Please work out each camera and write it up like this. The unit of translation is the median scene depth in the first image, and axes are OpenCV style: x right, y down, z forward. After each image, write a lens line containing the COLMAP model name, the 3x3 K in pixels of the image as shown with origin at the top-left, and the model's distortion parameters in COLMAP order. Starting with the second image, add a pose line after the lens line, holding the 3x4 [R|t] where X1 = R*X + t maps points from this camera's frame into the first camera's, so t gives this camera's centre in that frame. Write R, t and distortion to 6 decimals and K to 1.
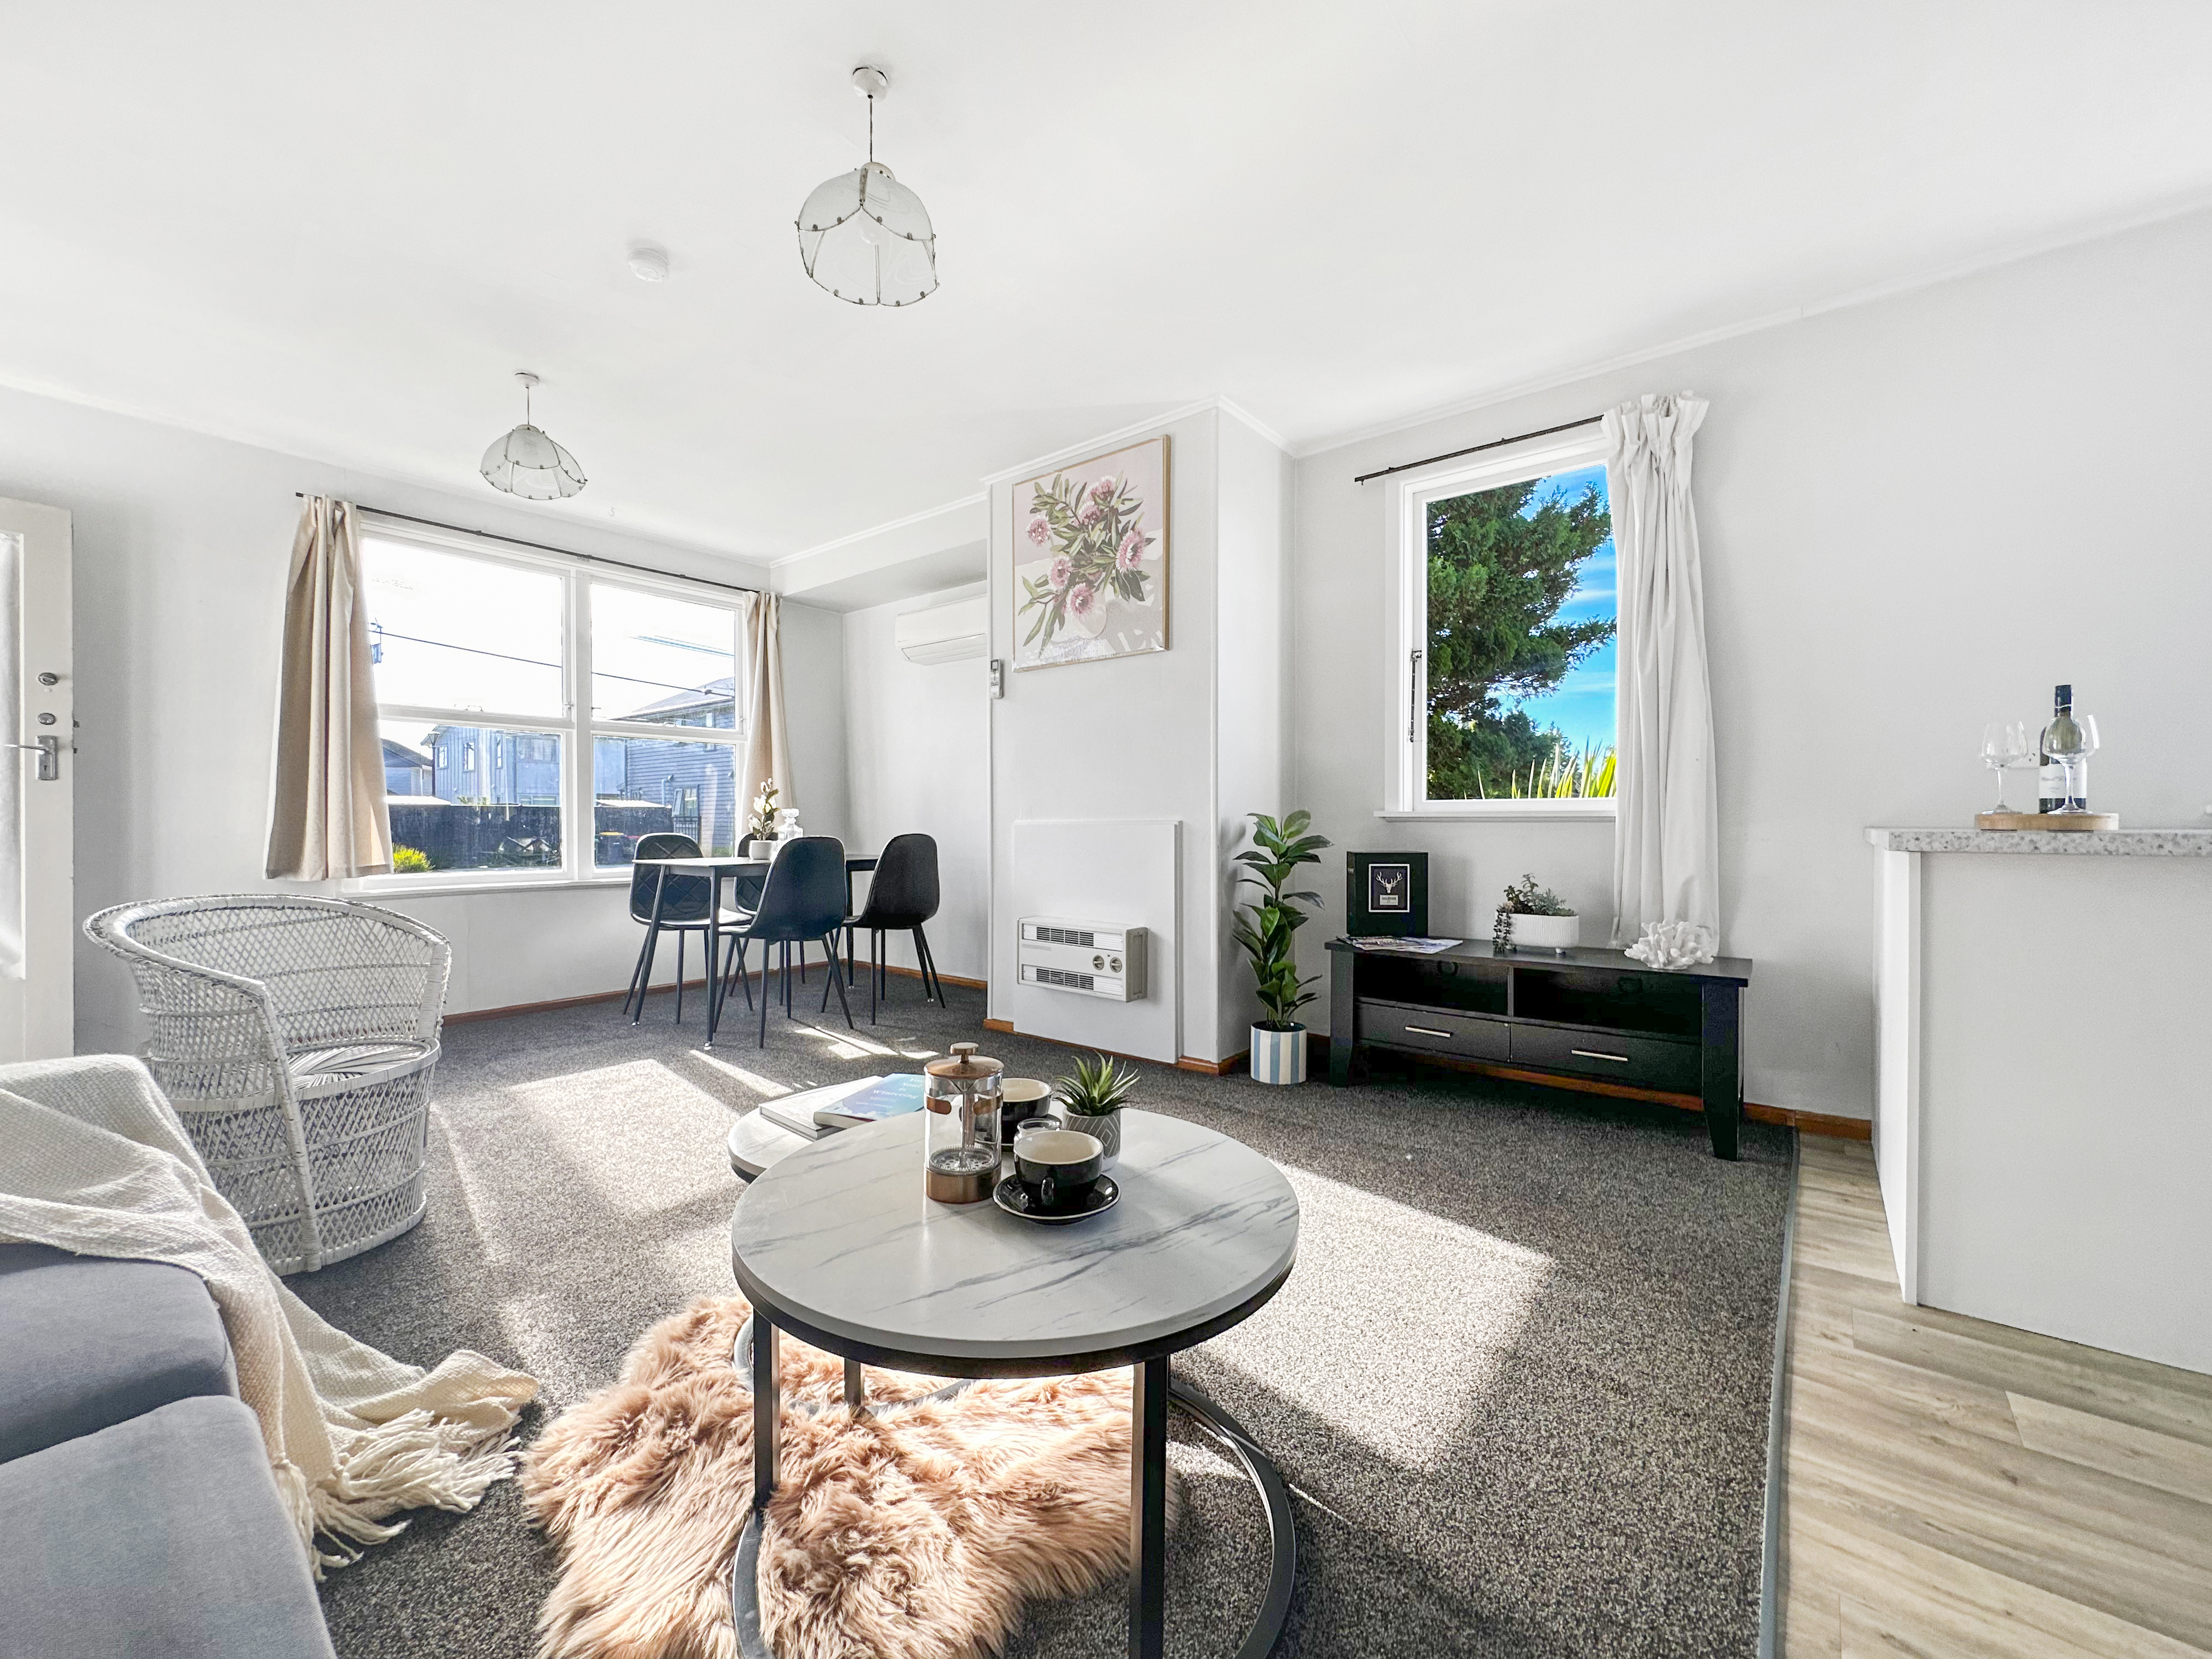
lens RADIAL K [[862.6, 0, 1063.3], [0, 862.6, 823.1], [0, 0, 1]] dist [-0.000828, -0.000035]
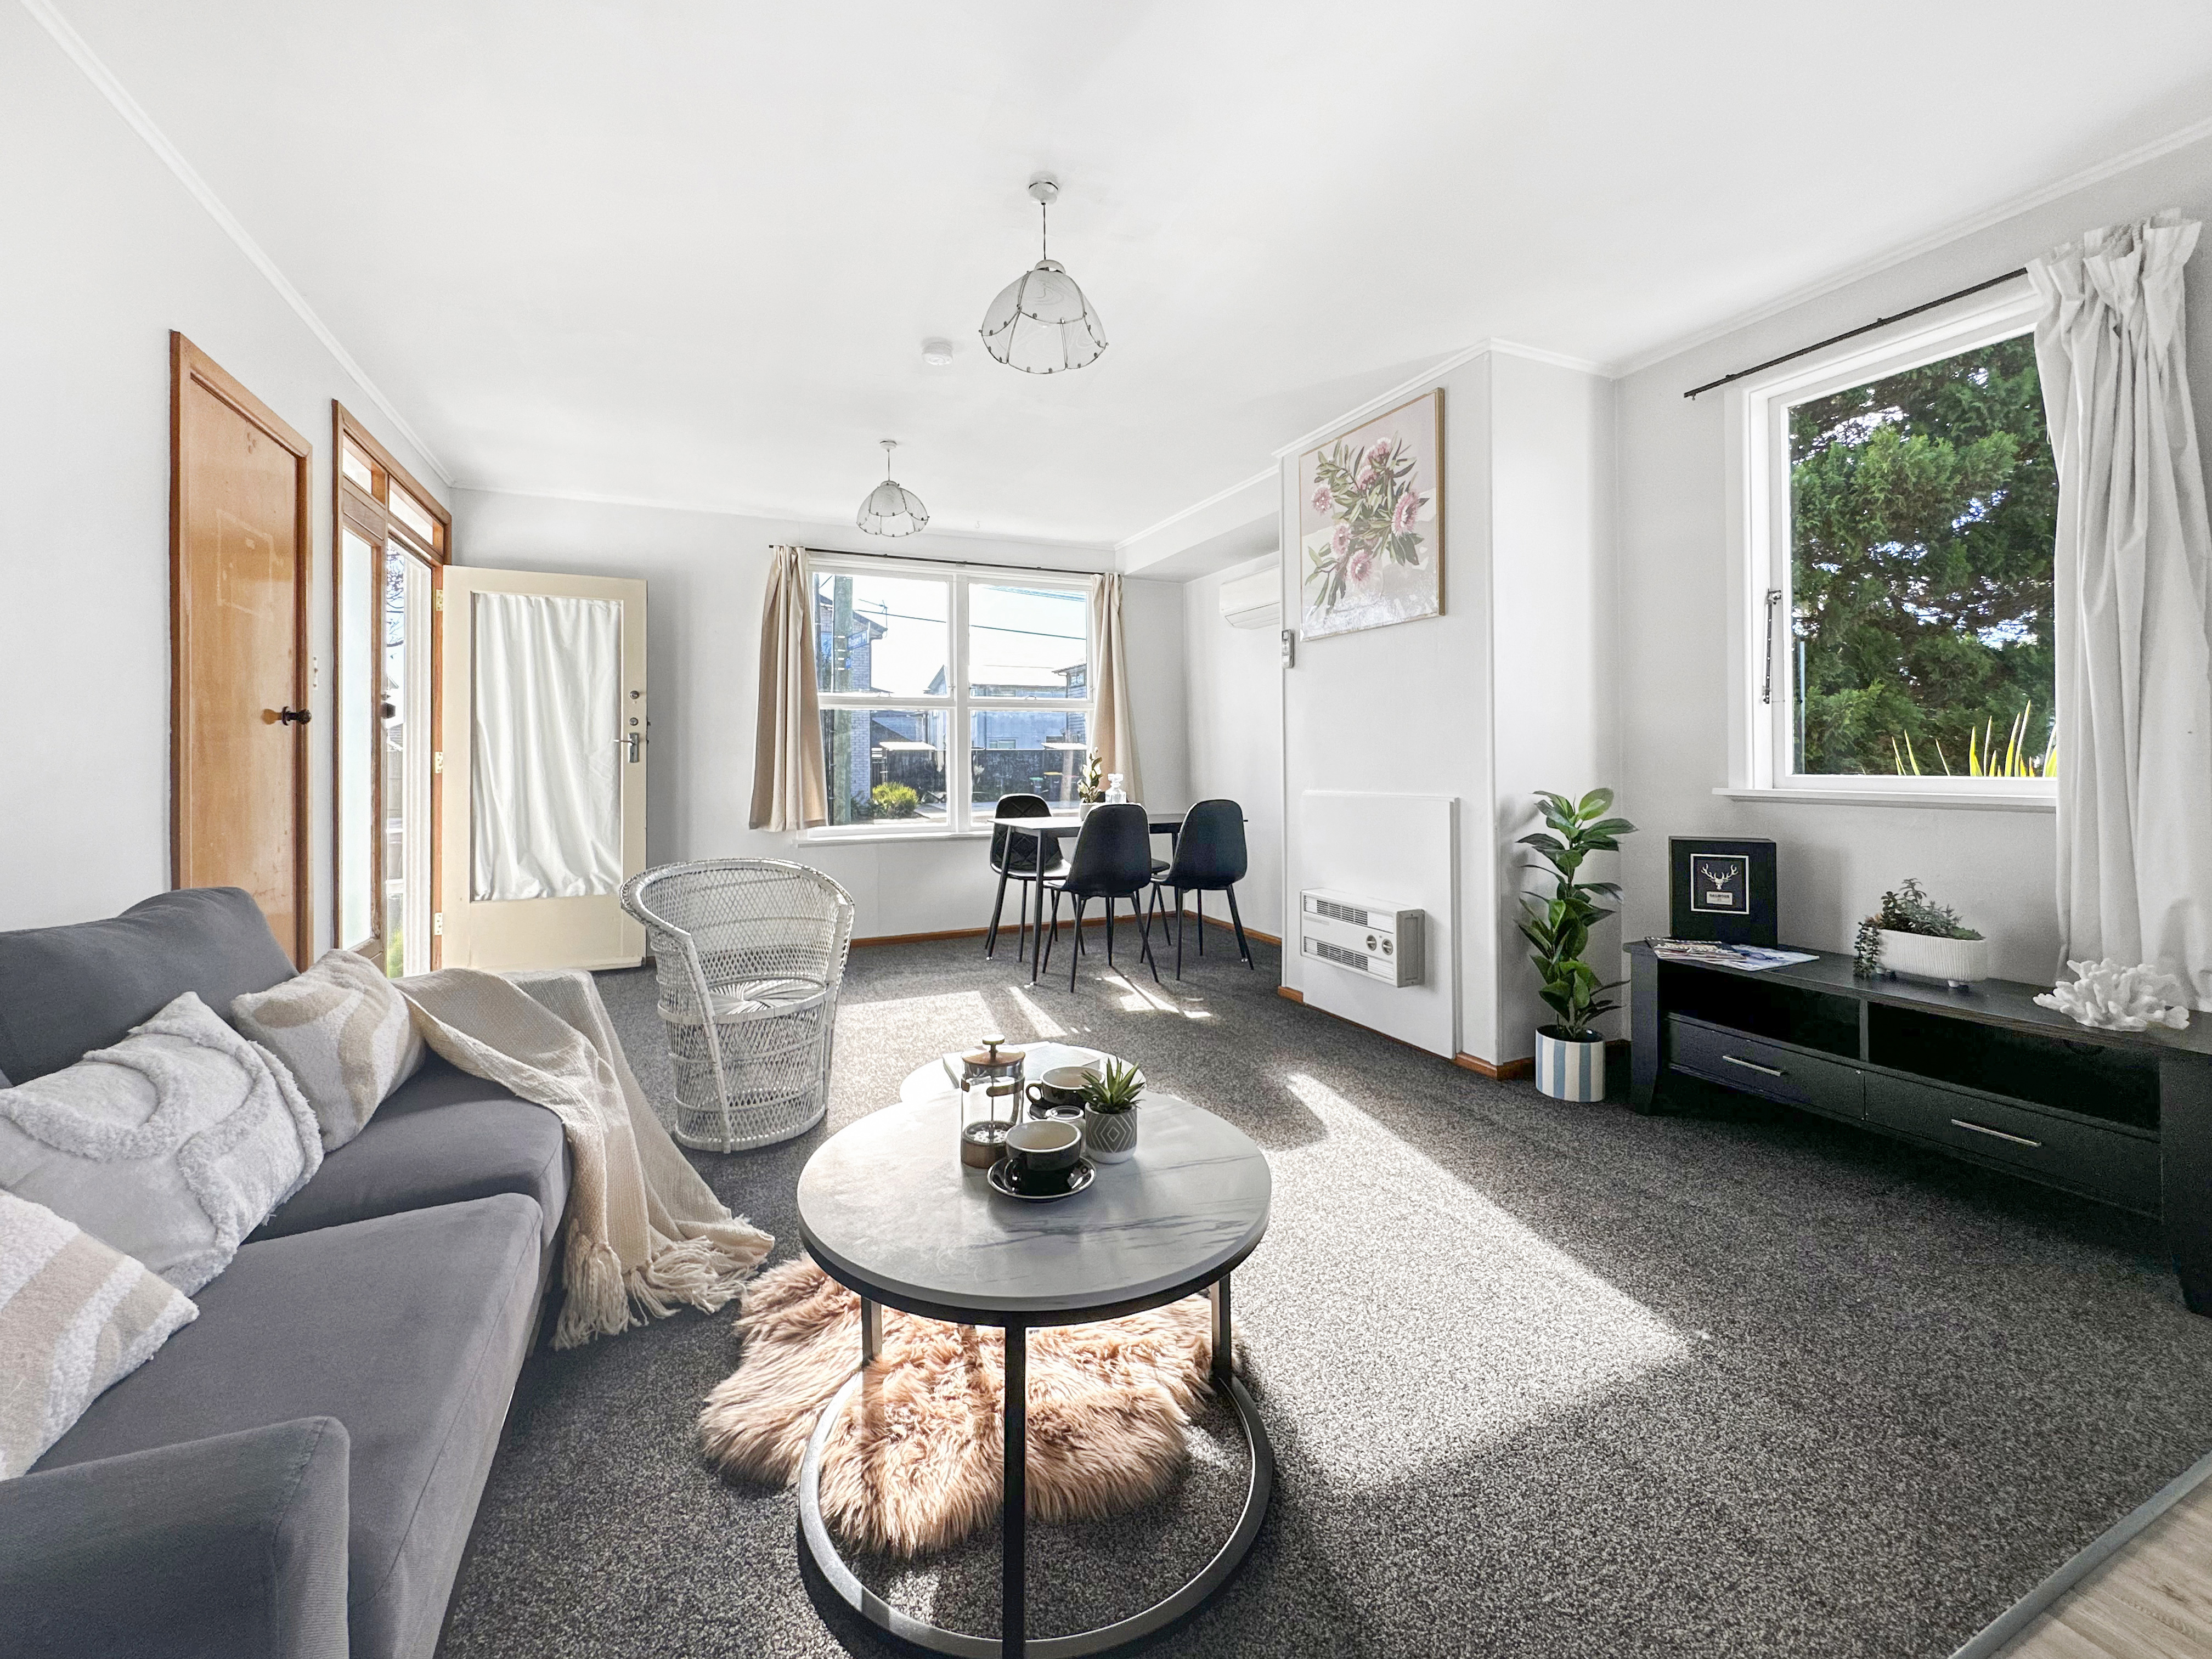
lens RADIAL K [[862.6, 0, 1082.0], [0, 862.6, 750.9], [0, 0, 1]] dist [-0.000828, -0.000035]
pose [[0.901586, -0.012423, -0.432422, 0.179560], [0.006582, 0.999866, -0.015002, -0.043379], [0.432550, 0.010679, 0.901547, -0.017020]]
